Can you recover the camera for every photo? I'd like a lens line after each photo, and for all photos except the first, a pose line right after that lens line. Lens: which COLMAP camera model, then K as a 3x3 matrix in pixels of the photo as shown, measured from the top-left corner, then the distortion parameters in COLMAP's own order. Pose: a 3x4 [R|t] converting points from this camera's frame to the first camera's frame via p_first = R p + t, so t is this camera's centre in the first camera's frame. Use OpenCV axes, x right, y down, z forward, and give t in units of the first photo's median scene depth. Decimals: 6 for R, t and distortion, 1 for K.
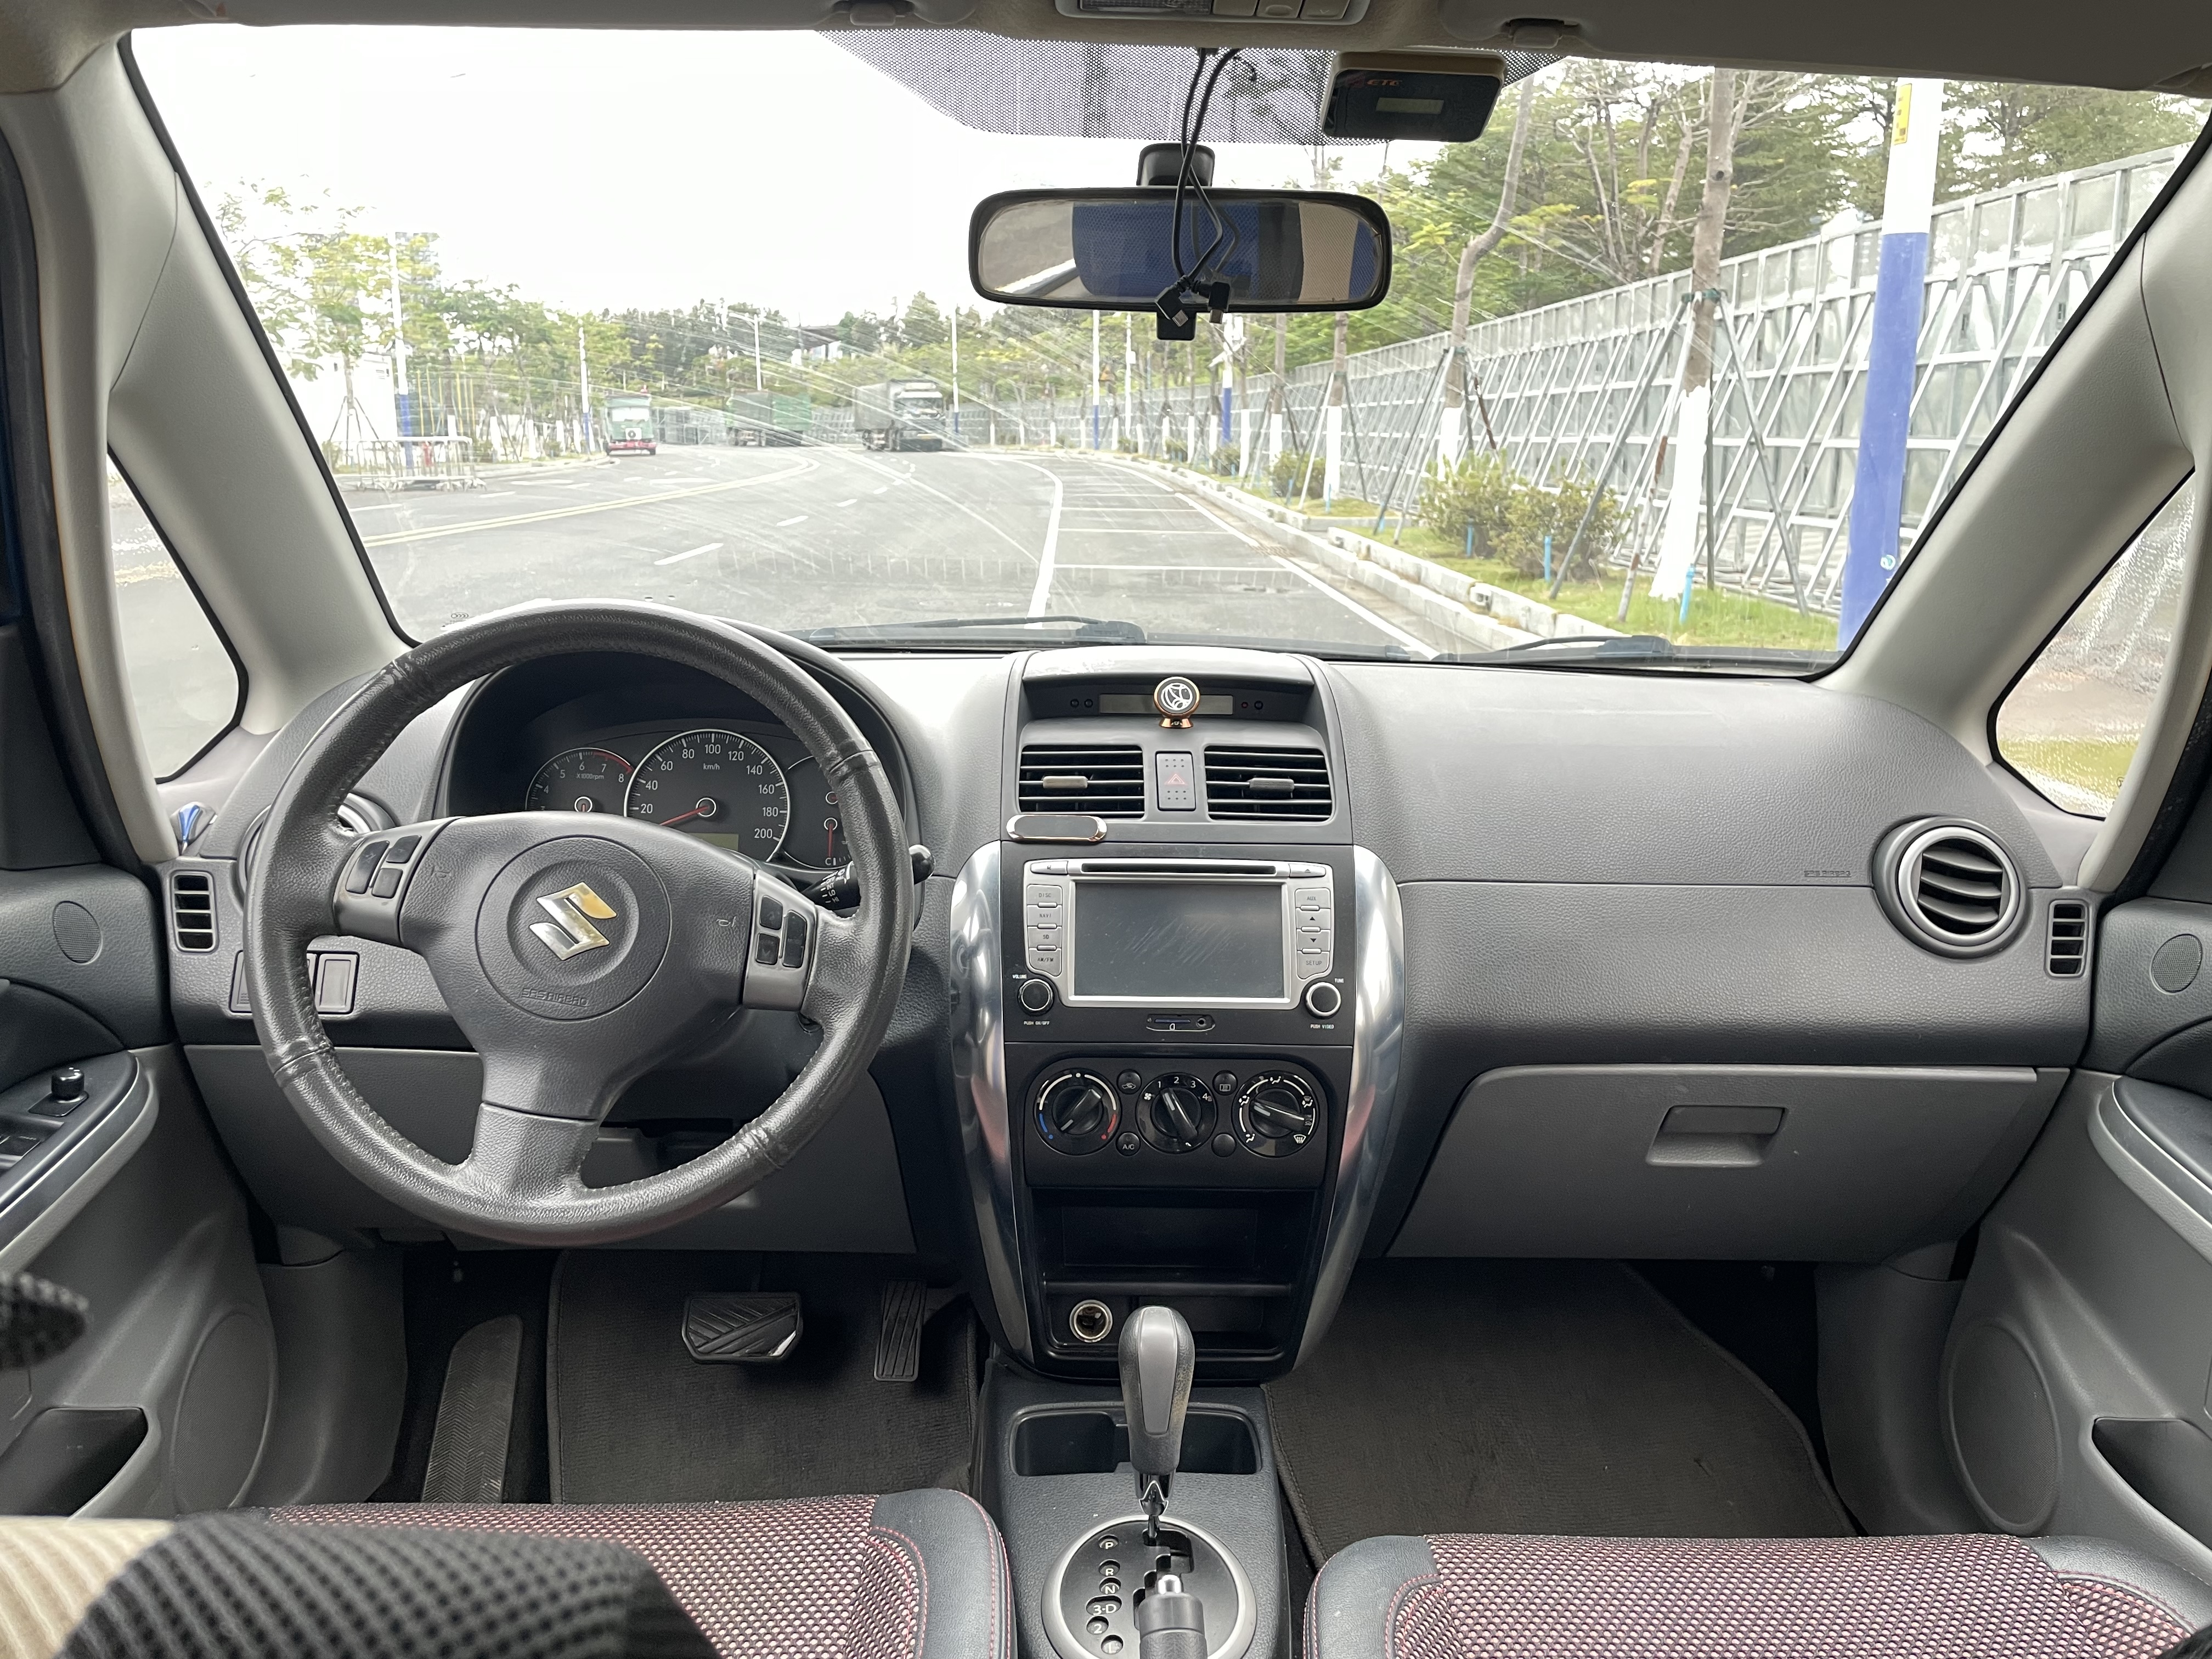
lens RADIAL K [[1689.0, 0, 1112.8], [0, 1689.0, 802.9], [0, 0, 1]] dist [0.087335, -0.124058]
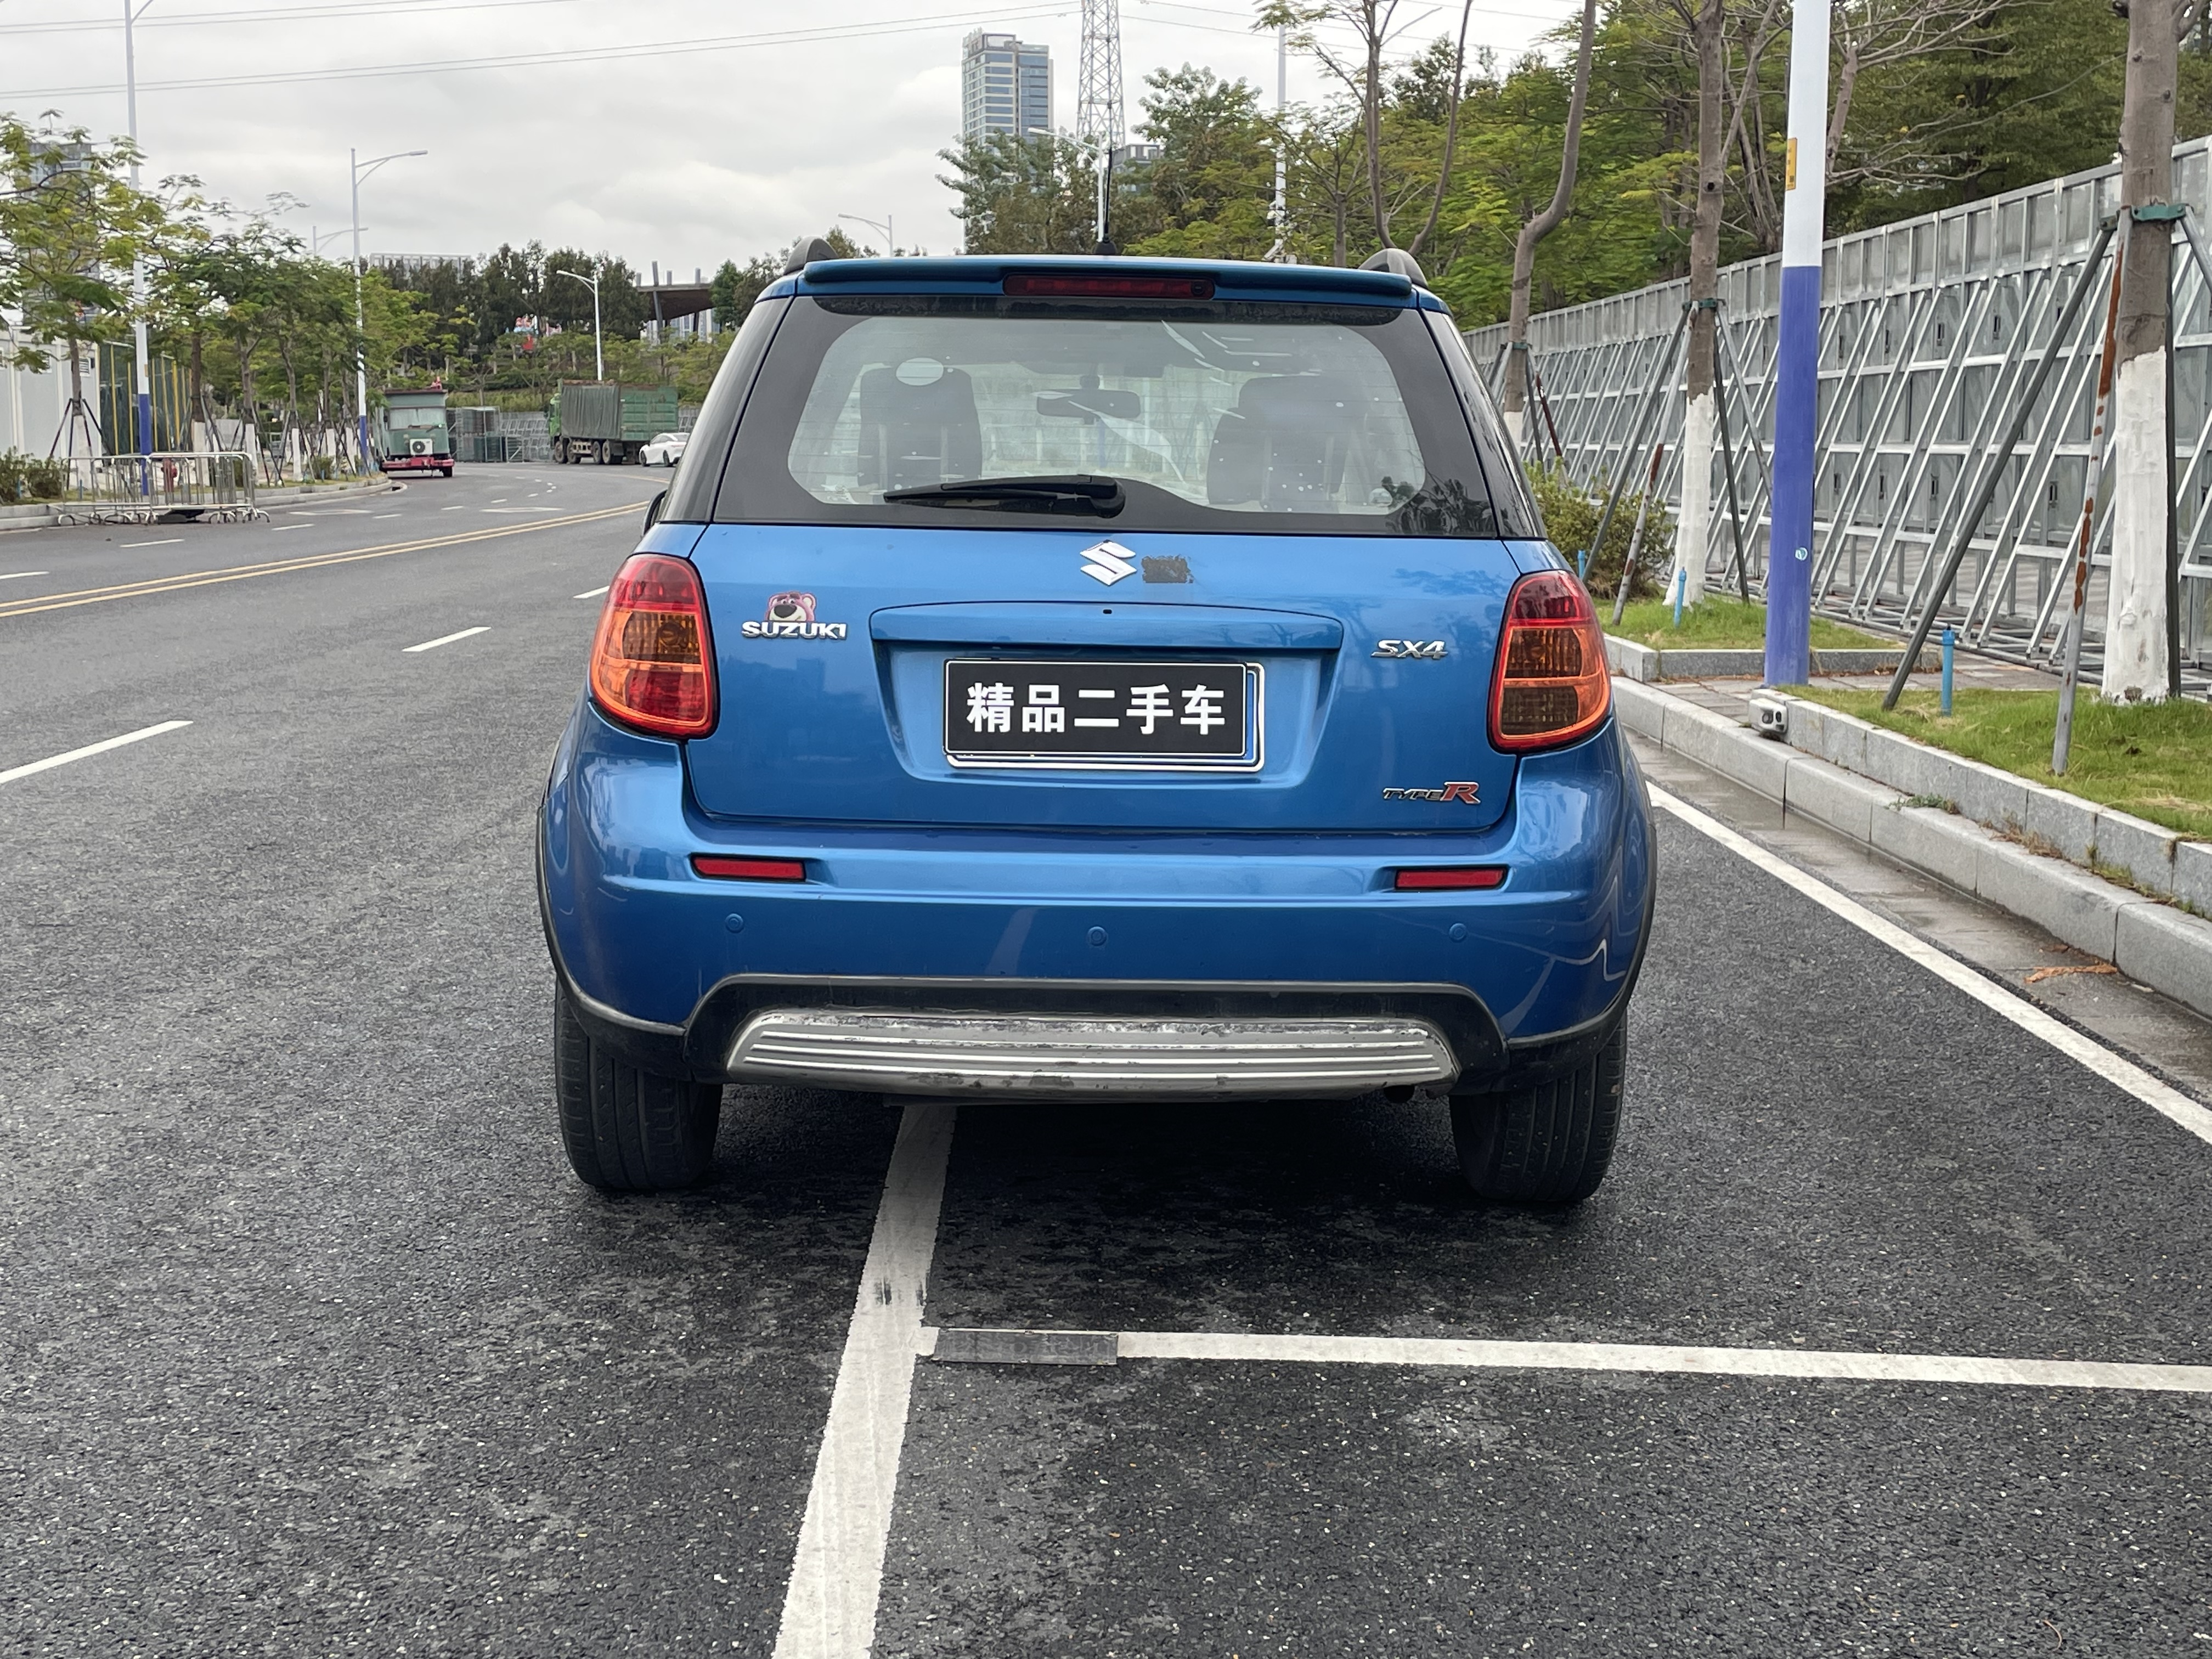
lens RADIAL K [[2661.5, 0, 1103.0], [0, 2661.5, 787.2], [0, 0, 1]] dist [0.128611, -0.228645]
pose [[0.999945, -0.003081, -0.010032, 0.004242], [0.002207, 0.996297, -0.085948, 0.039473], [0.010259, 0.085921, 0.996249, -0.180536]]
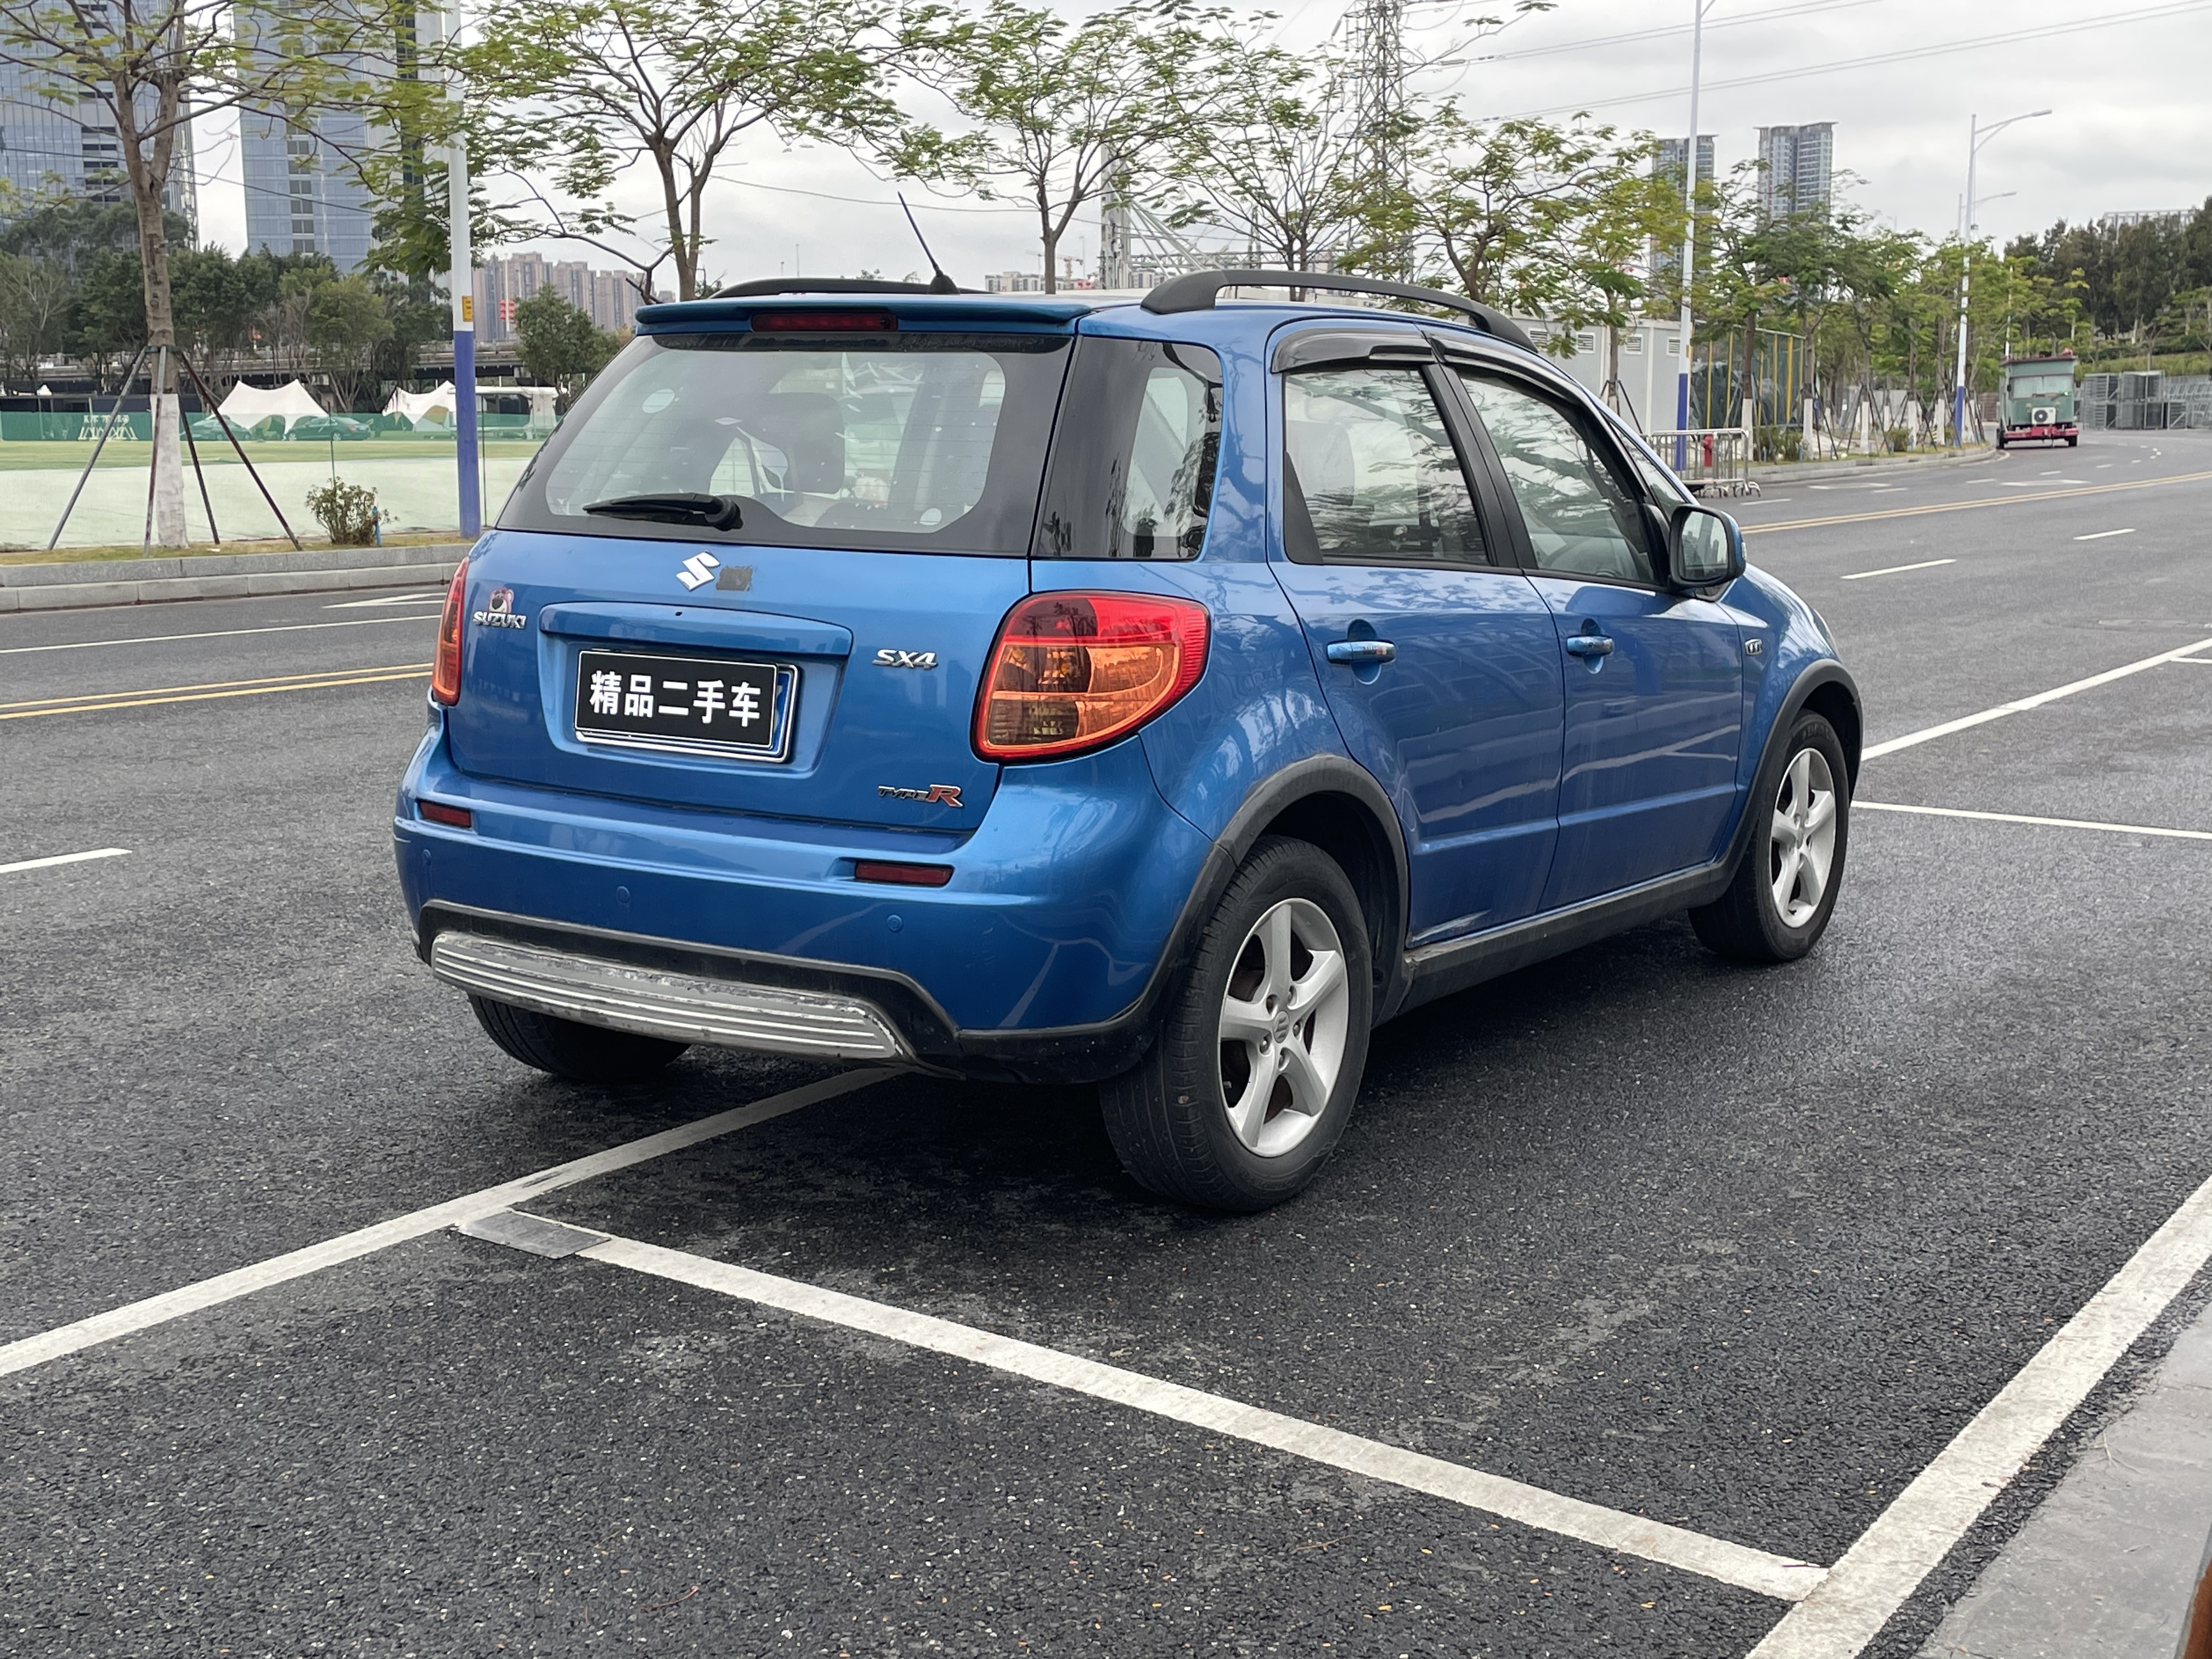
lens RADIAL K [[2661.5, 0, 1103.0], [0, 2661.5, 787.2], [0, 0, 1]] dist [0.128611, -0.228645]
pose [[0.814382, 0.067623, -0.576375, 0.115321], [-0.111241, 0.992961, -0.040679, 0.032390], [0.569567, 0.097244, 0.816172, -0.157738]]
